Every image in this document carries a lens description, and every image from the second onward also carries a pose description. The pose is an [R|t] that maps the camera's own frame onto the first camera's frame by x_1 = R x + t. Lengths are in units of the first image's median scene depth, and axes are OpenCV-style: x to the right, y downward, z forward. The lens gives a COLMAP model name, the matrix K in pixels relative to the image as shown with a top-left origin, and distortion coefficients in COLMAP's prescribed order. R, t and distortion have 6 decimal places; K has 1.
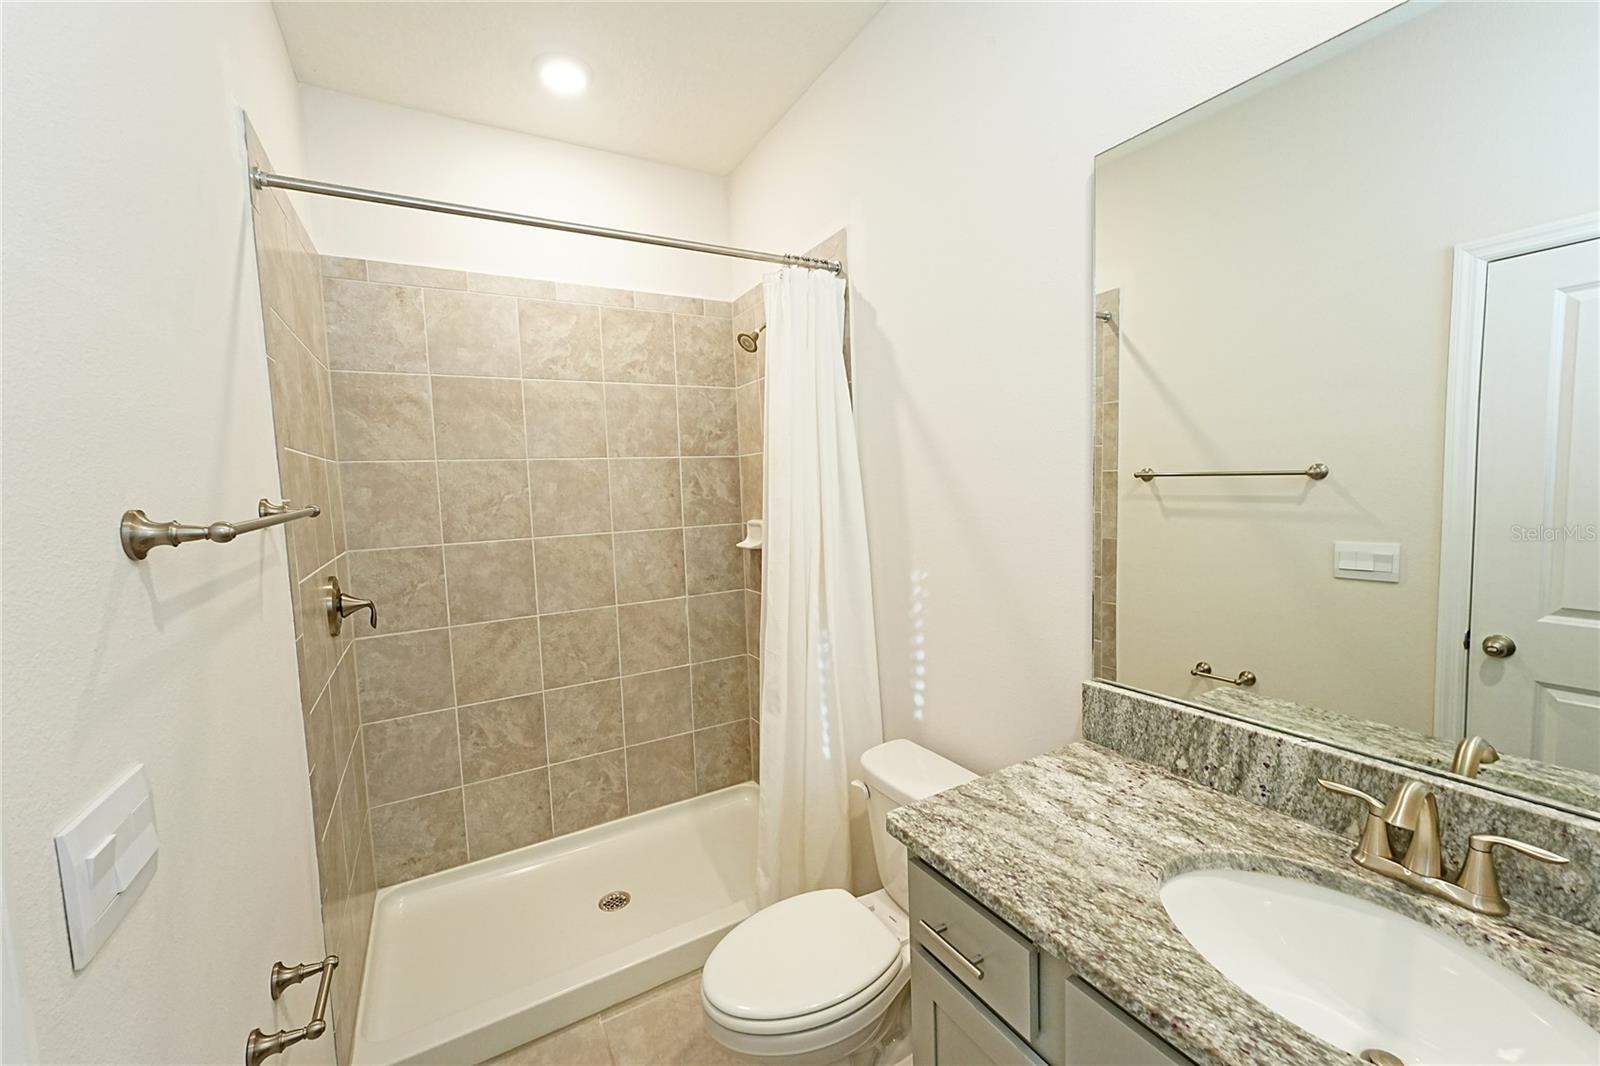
lens RADIAL K [[637.6, 0, 792.0], [0, 637.6, 530.5], [0, 0, 1]] dist [-0.000030, -0.000108]
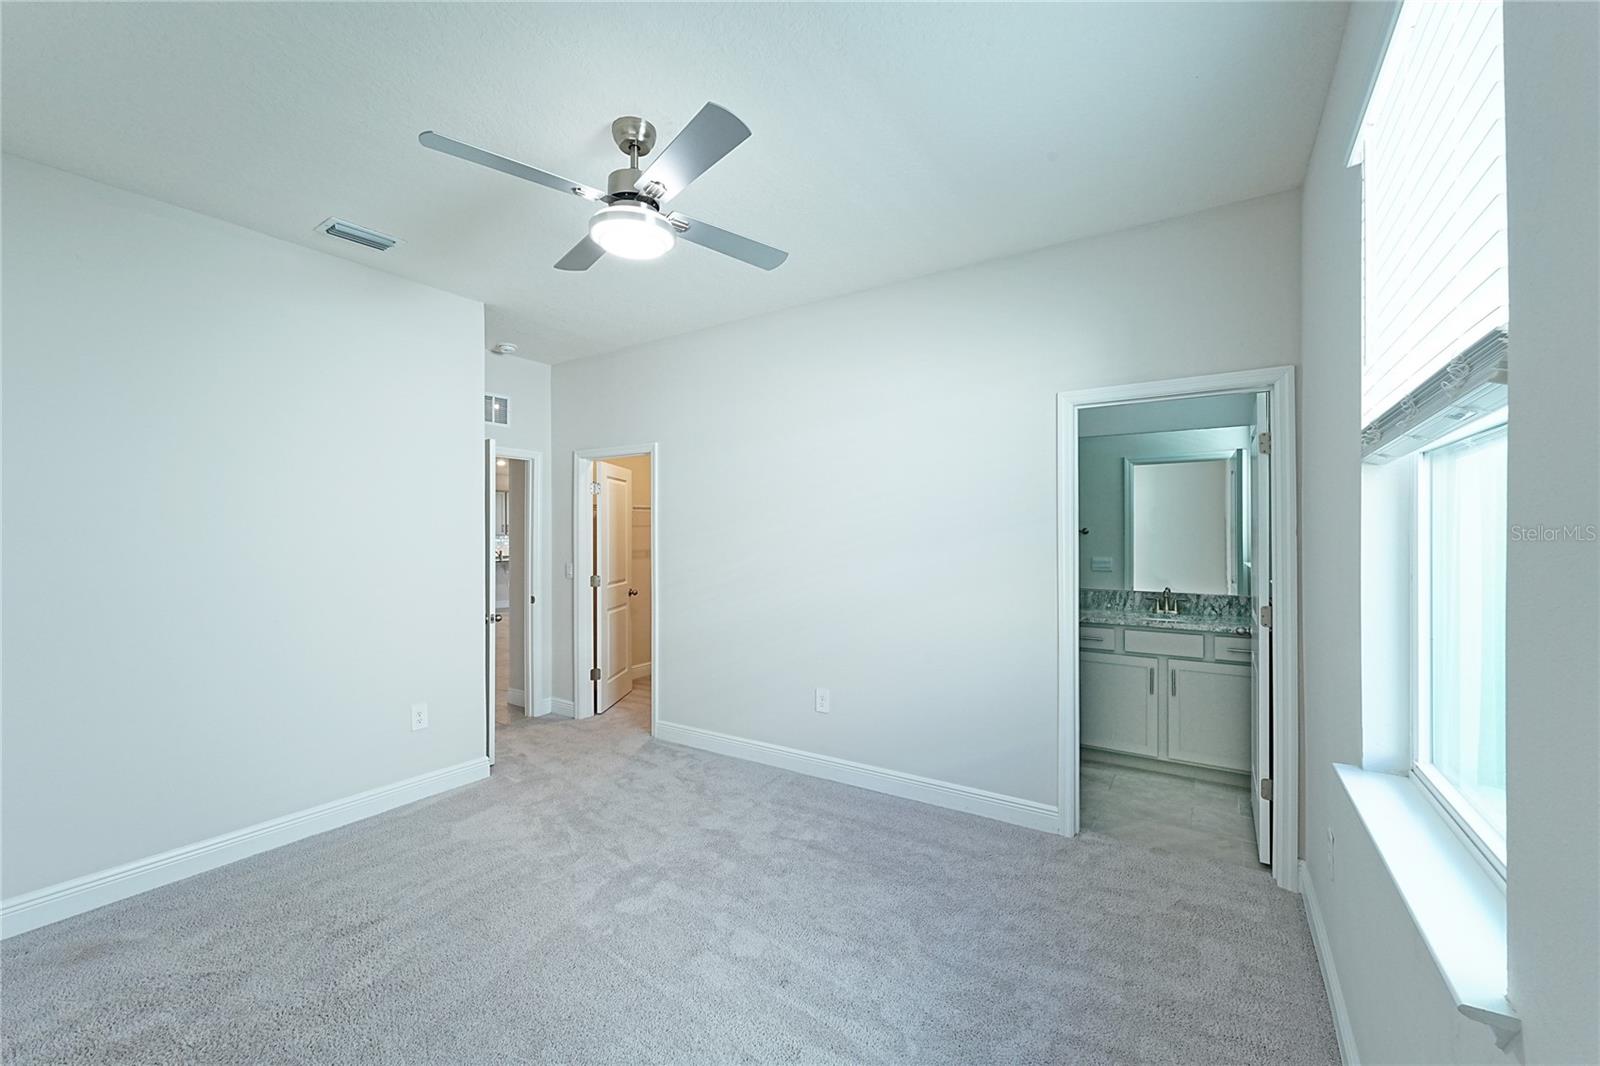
lens RADIAL K [[637.6, 0, 804.9], [0, 637.6, 530.4], [0, 0, 1]] dist [-0.000030, -0.000108]
pose [[0.883122, 0.036717, 0.467704, -1.203335], [0.001925, 0.996641, -0.081875, 0.105136], [-0.469140, 0.073206, 0.880085, -0.650687]]
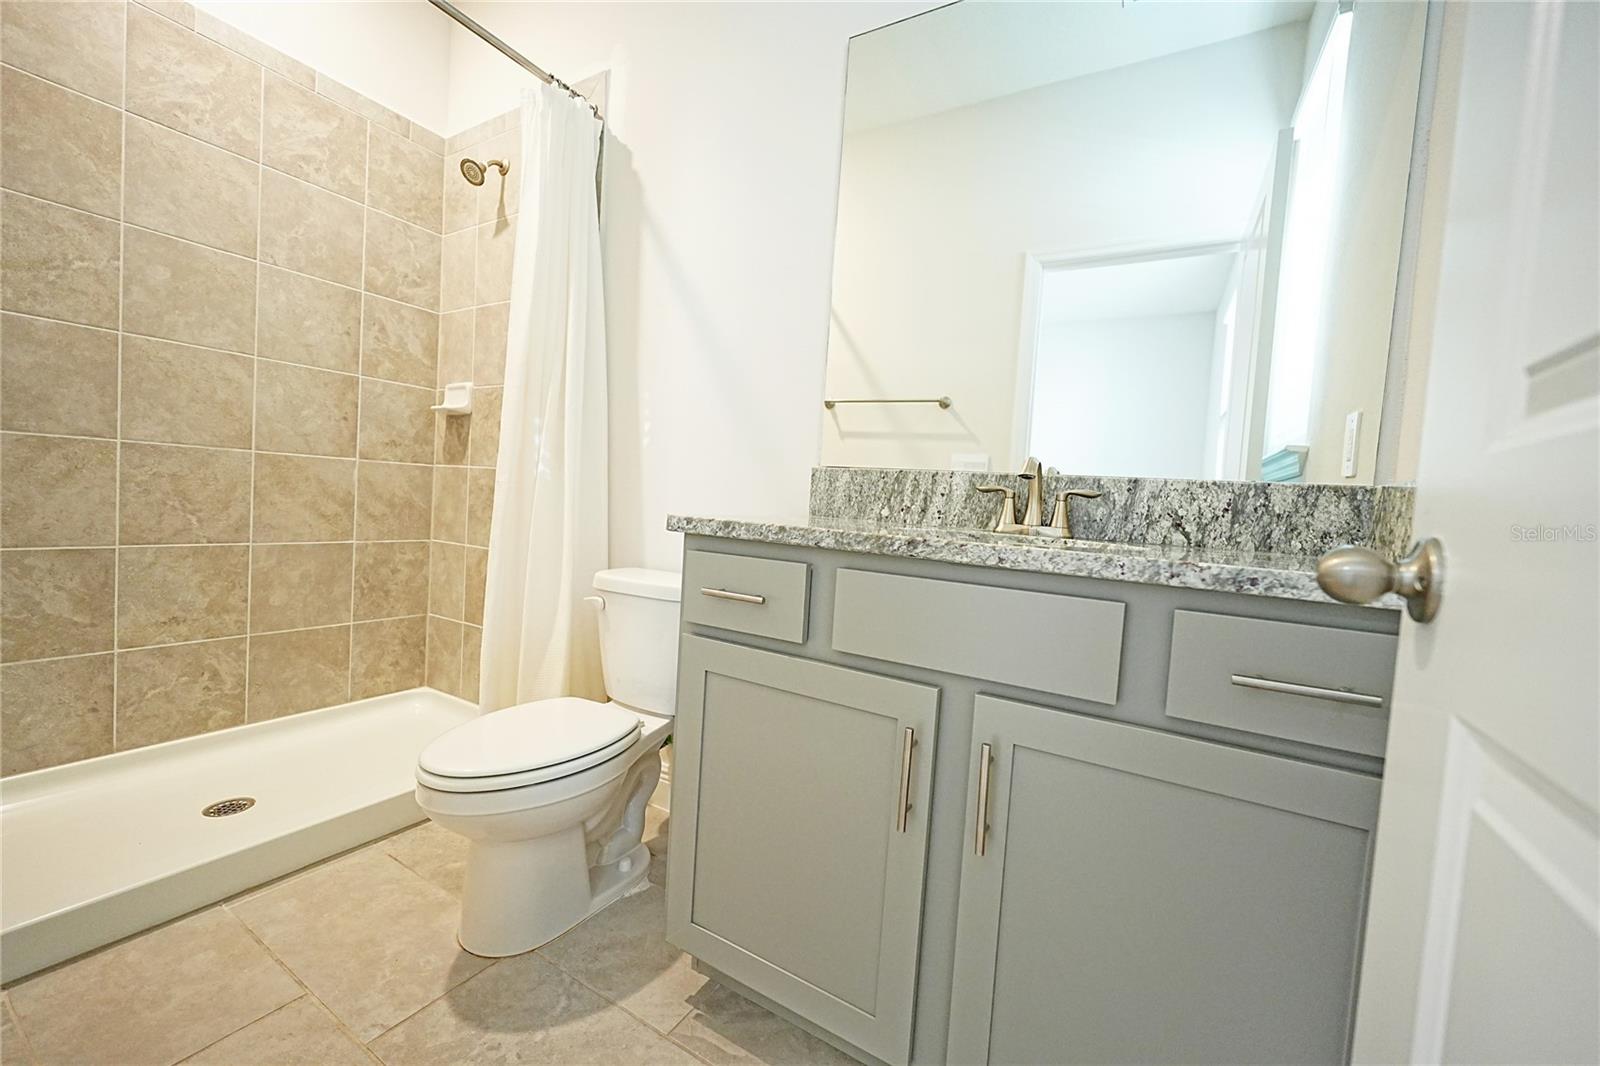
lens RADIAL K [[637.6, 0, 796.1], [0, 637.6, 529.2], [0, 0, 1]] dist [-0.000030, -0.000108]
pose [[0.866372, 0.071768, 0.494216, -0.078685], [-0.060733, 0.997416, -0.038373, 0.207038], [-0.495693, 0.003230, 0.868492, -0.011299]]
